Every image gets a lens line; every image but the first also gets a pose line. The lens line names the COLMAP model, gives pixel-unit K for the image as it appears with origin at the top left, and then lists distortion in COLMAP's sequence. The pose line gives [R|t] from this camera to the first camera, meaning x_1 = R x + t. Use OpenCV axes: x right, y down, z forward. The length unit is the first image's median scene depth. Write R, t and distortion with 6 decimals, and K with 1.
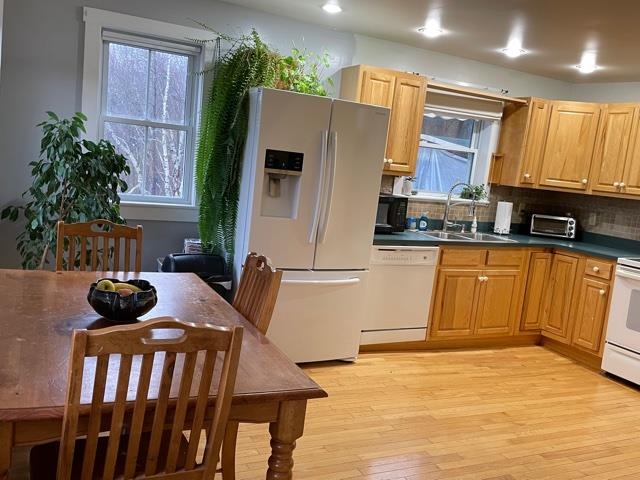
lens RADIAL K [[576.5, 0, 315.4], [0, 576.5, 237.6], [0, 0, 1]] dist [0.080178, -0.099502]
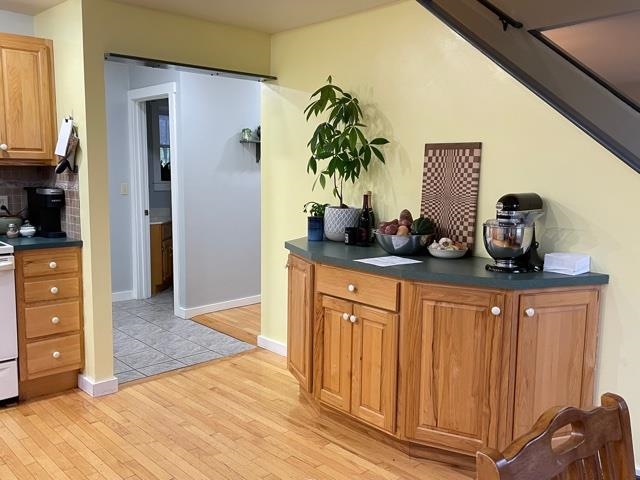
lens RADIAL K [[576.5, 0, 320.1], [0, 576.5, 239.8], [0, 0, 1]] dist [0.080178, -0.099502]
pose [[-0.283237, -0.225014, 0.932280, -0.203271], [0.078729, 0.963351, 0.256432, -0.103005], [-0.955813, 0.146028, -0.255141, 0.649301]]
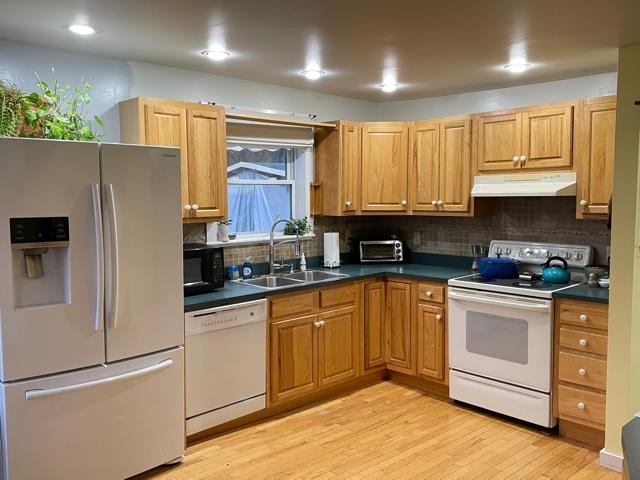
lens RADIAL K [[576.5, 0, 323.2], [0, 576.5, 243.6], [0, 0, 1]] dist [0.080178, -0.099502]
pose [[0.949642, -0.136755, 0.281920, 0.061353], [0.145487, 0.989308, -0.010172, -0.043803], [-0.277514, 0.050675, 0.959384, 0.138791]]
